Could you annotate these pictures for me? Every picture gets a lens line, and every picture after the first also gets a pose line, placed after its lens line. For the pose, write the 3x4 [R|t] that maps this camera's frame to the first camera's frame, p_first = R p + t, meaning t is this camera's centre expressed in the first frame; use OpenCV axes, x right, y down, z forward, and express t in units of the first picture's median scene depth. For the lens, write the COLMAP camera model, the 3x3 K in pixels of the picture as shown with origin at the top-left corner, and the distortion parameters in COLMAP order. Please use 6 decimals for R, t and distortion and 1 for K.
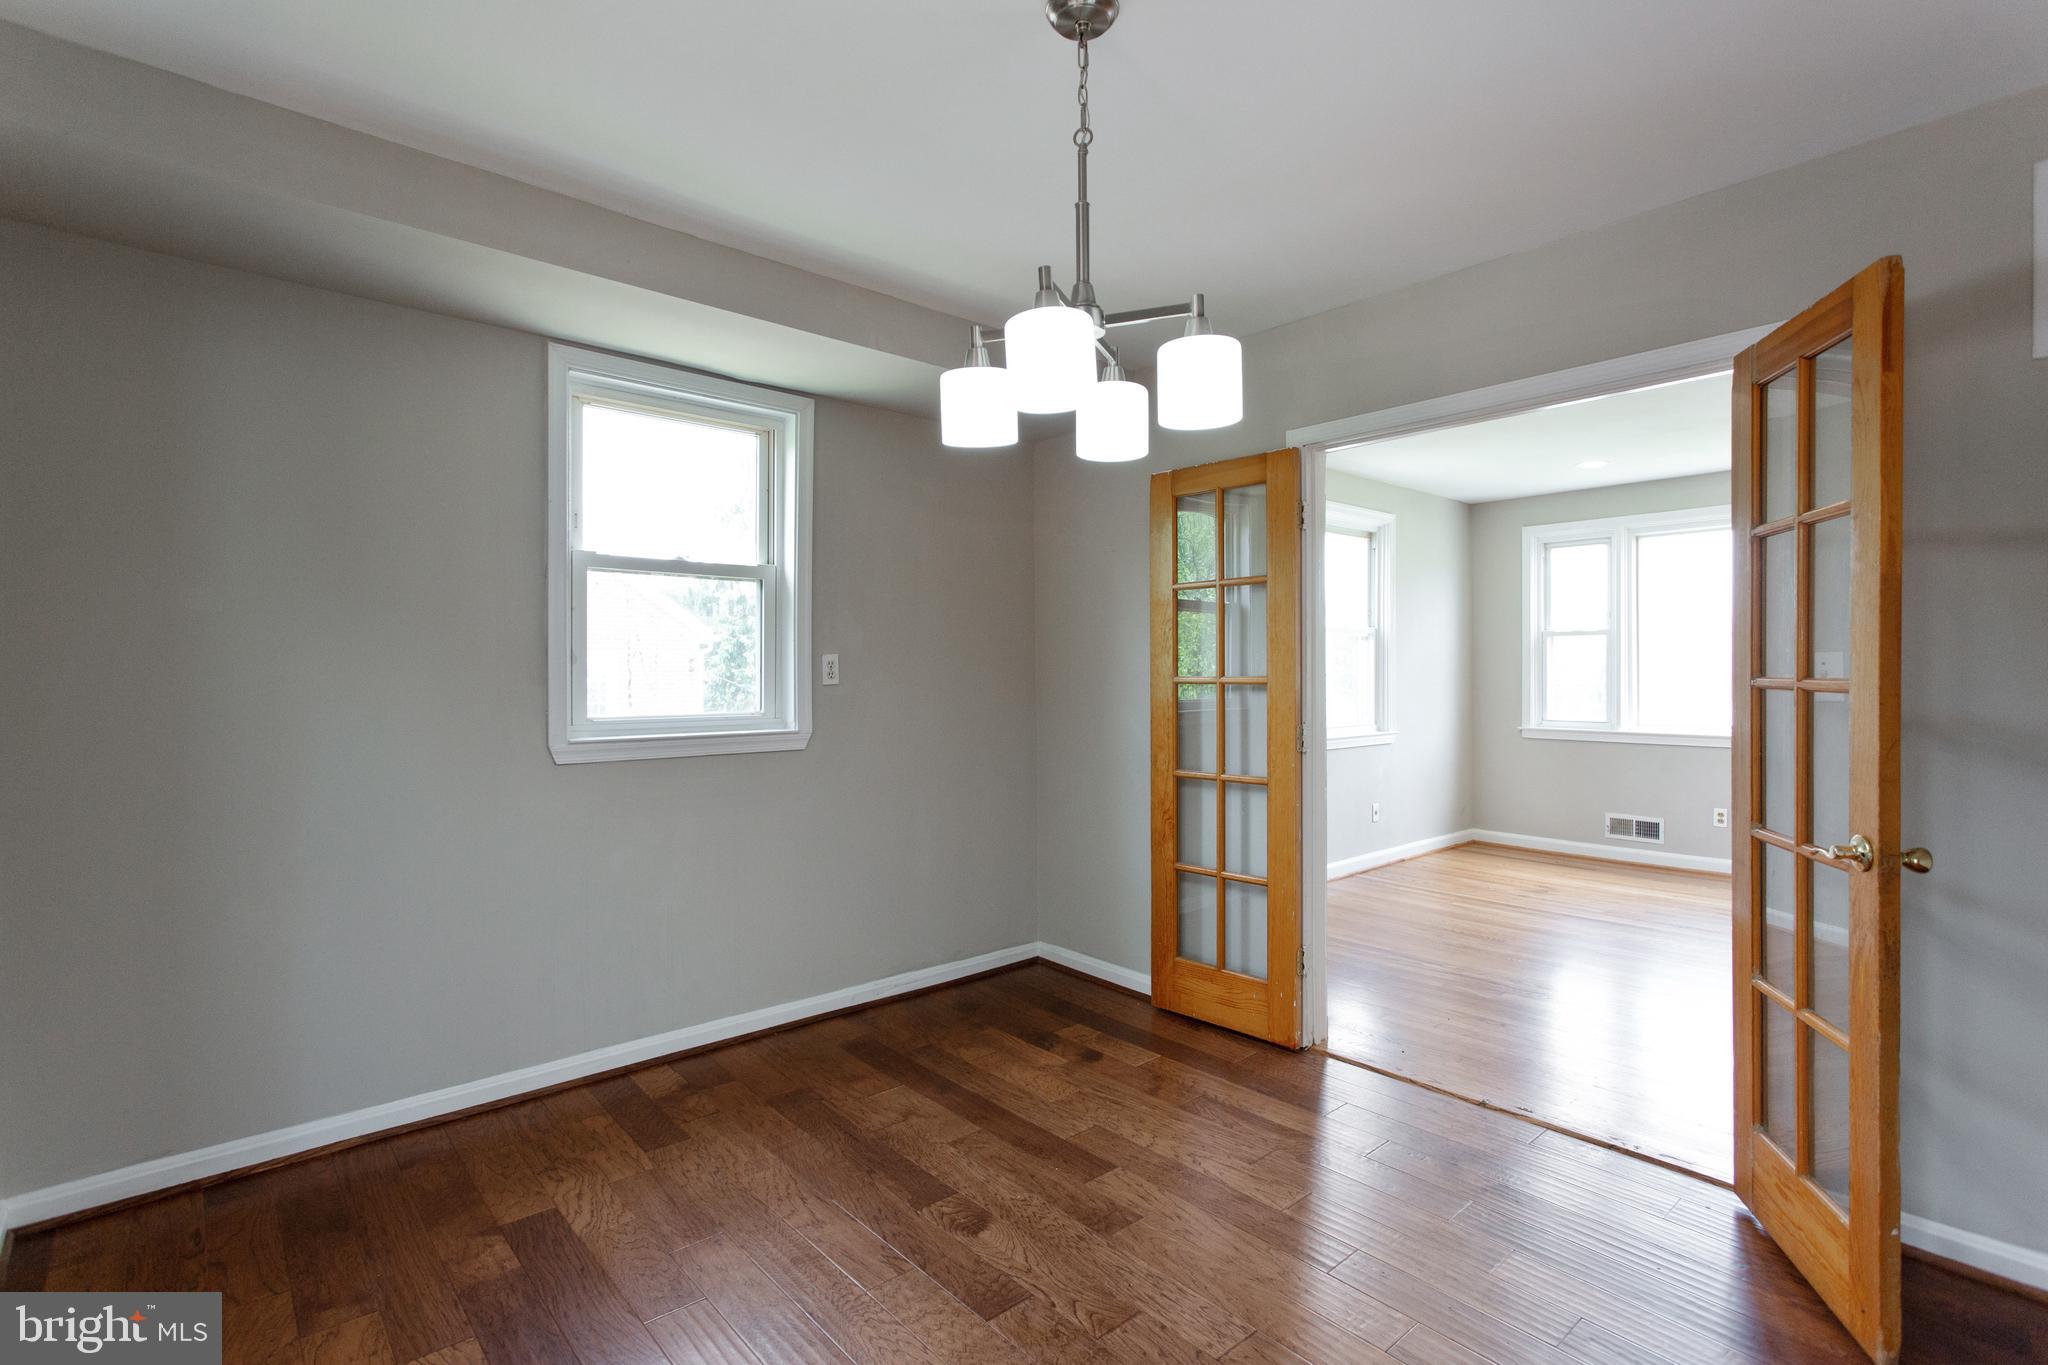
lens RADIAL K [[980.0, 0, 1002.6], [0, 980.0, 674.5], [0, 0, 1]] dist [-0.001467, 0.008055]
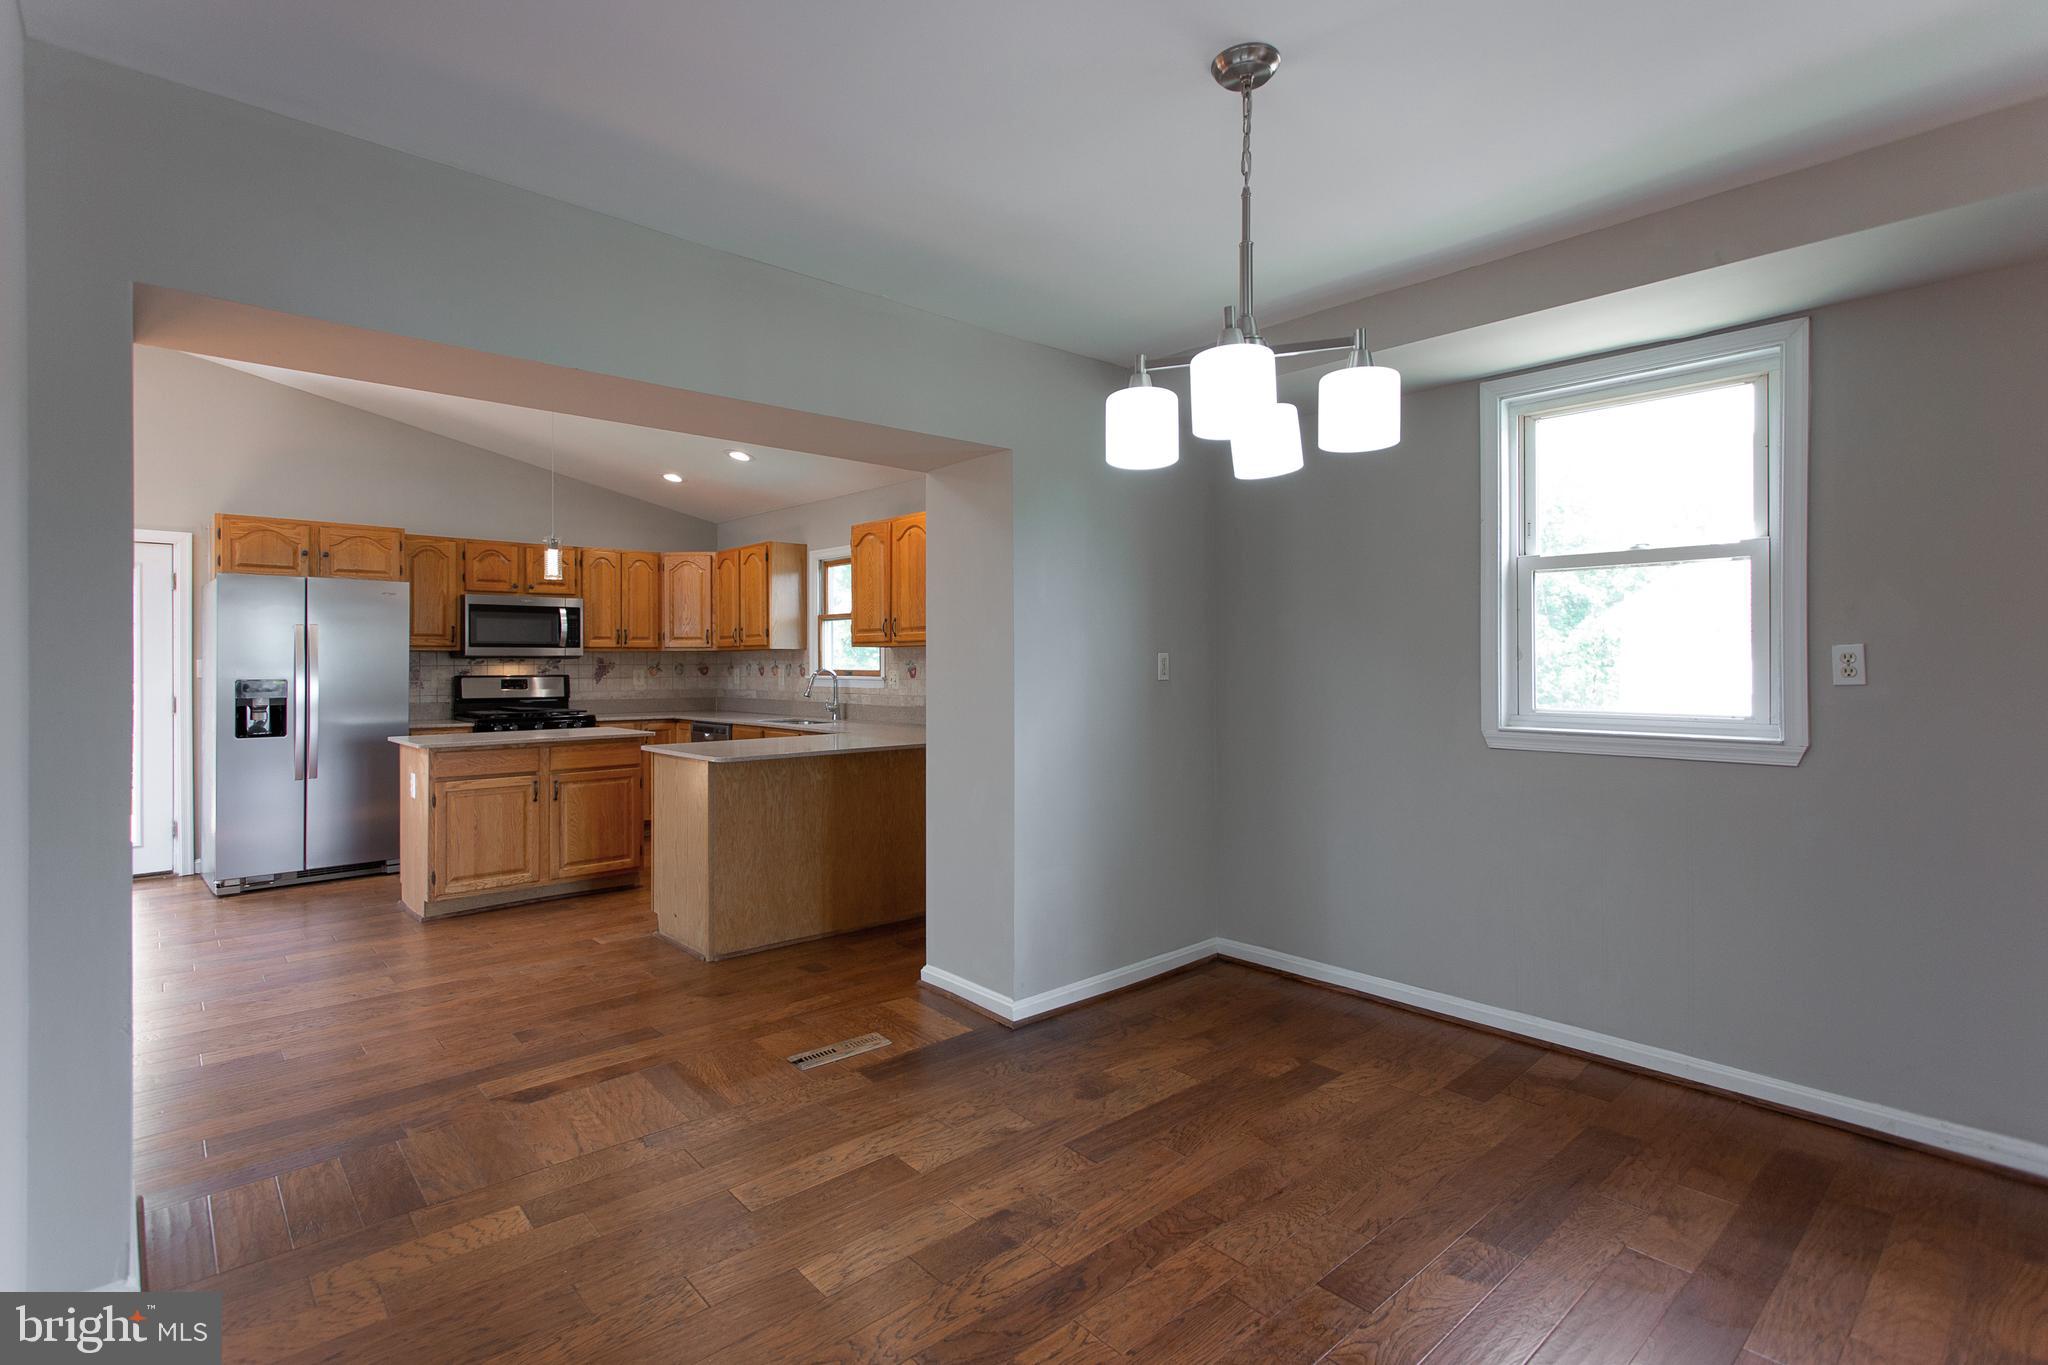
lens RADIAL K [[980.0, 0, 1021.1], [0, 980.0, 661.5], [0, 0, 1]] dist [-0.001467, 0.008055]
pose [[0.015395, 0.001106, -0.999881, 0.648525], [0.001246, 0.999999, 0.001125, -0.010494], [0.999881, -0.001263, 0.015394, 0.412564]]
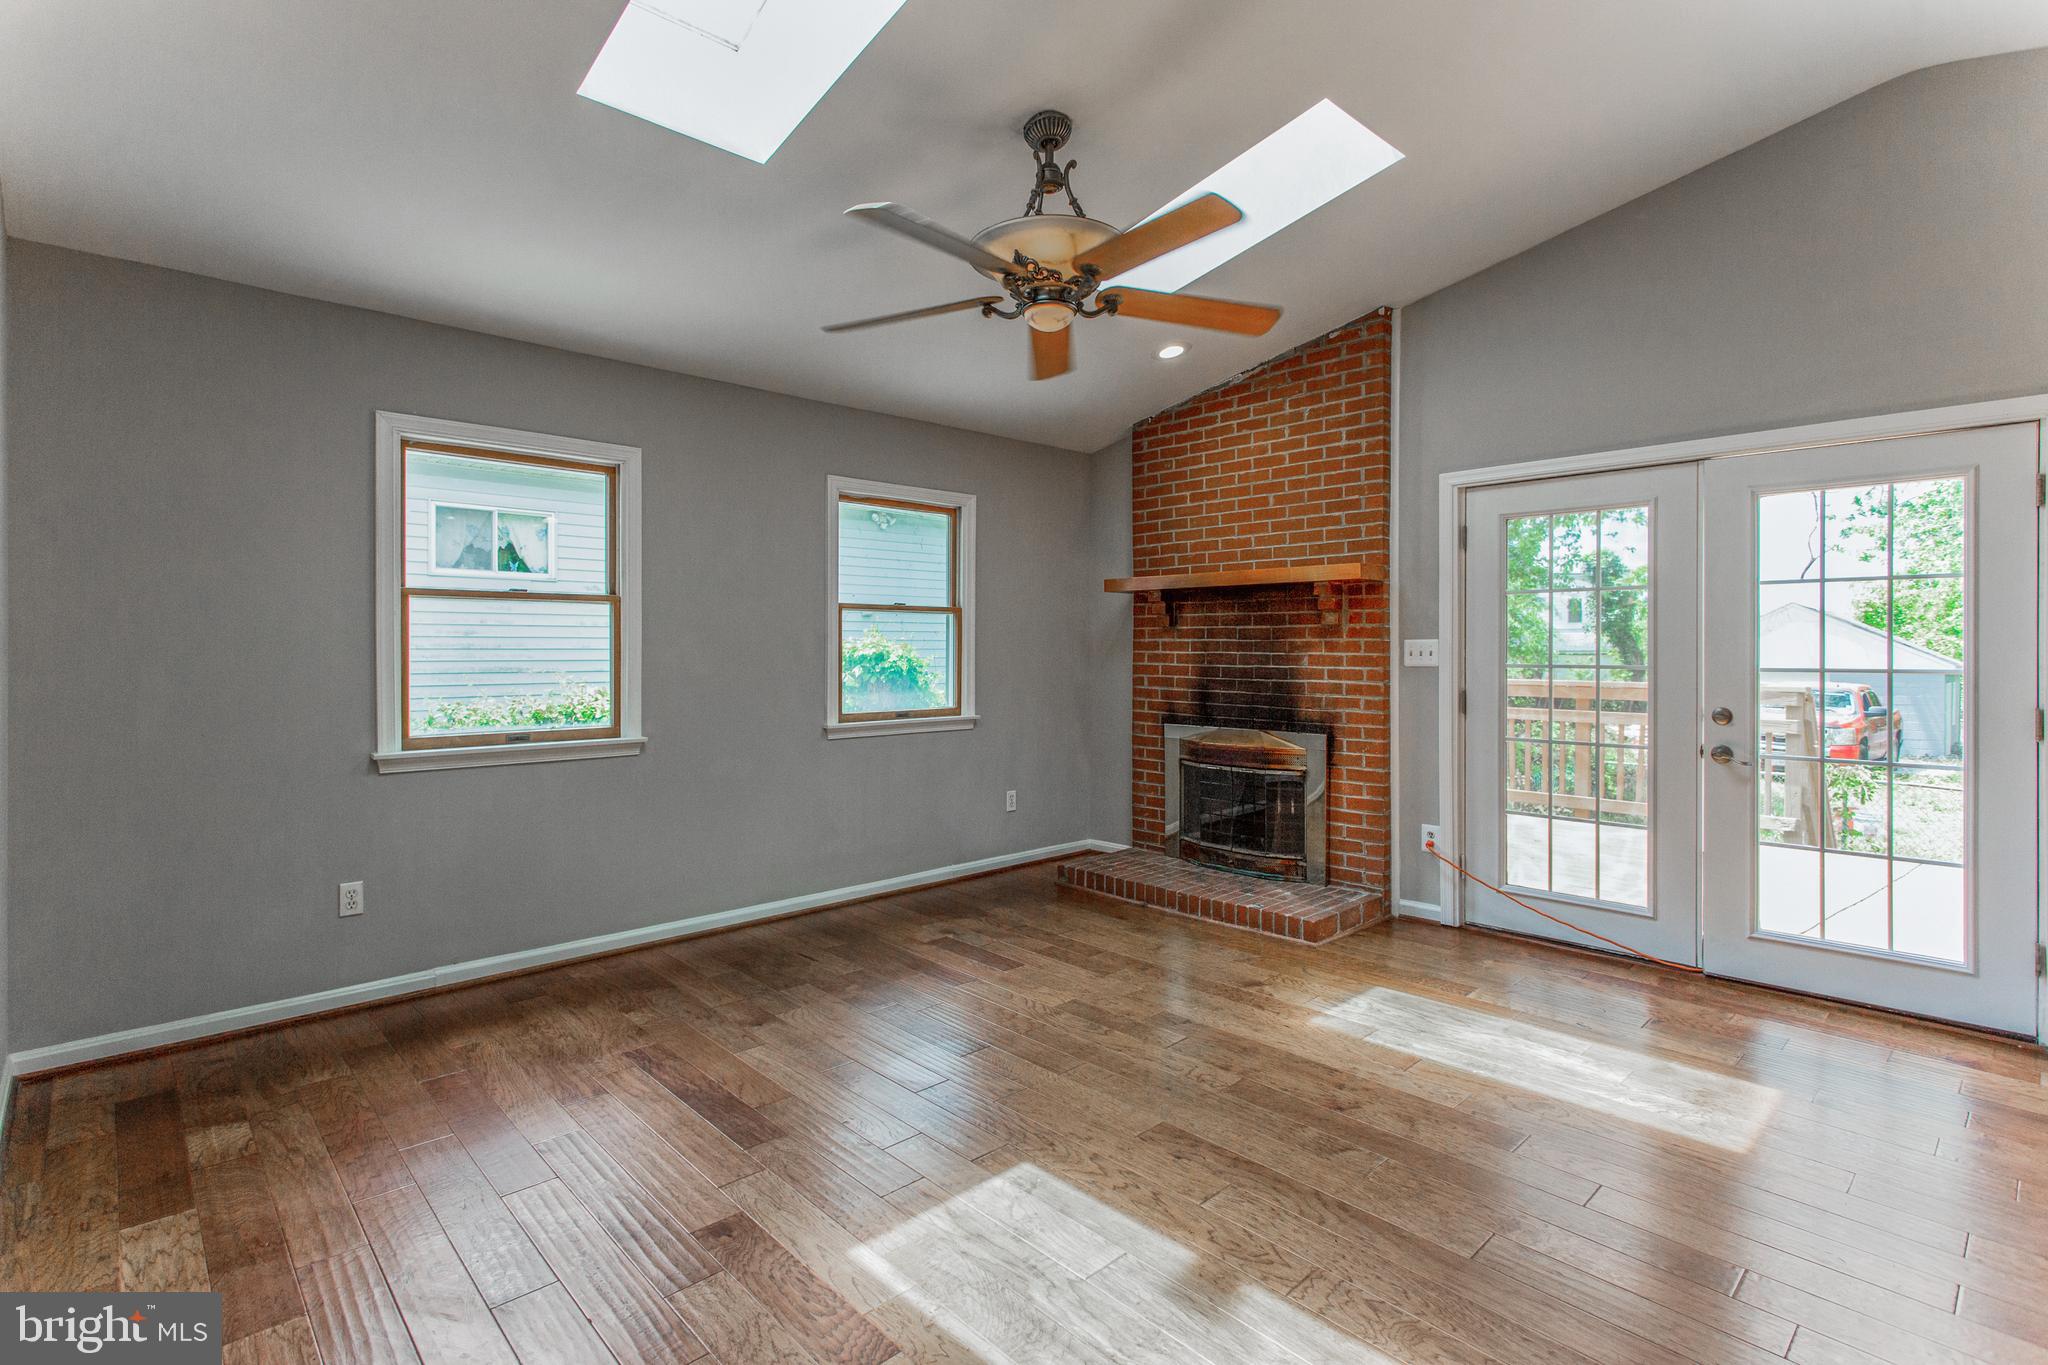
lens RADIAL K [[980.0, 0, 1024.3], [0, 980.0, 657.8], [0, 0, 1]] dist [-0.001467, 0.008055]
pose [[-0.999158, -0.000033, -0.041016, -0.187944], [-0.000373, 0.999966, 0.008292, -0.001927], [0.041015, 0.008300, -0.999124, -0.220810]]
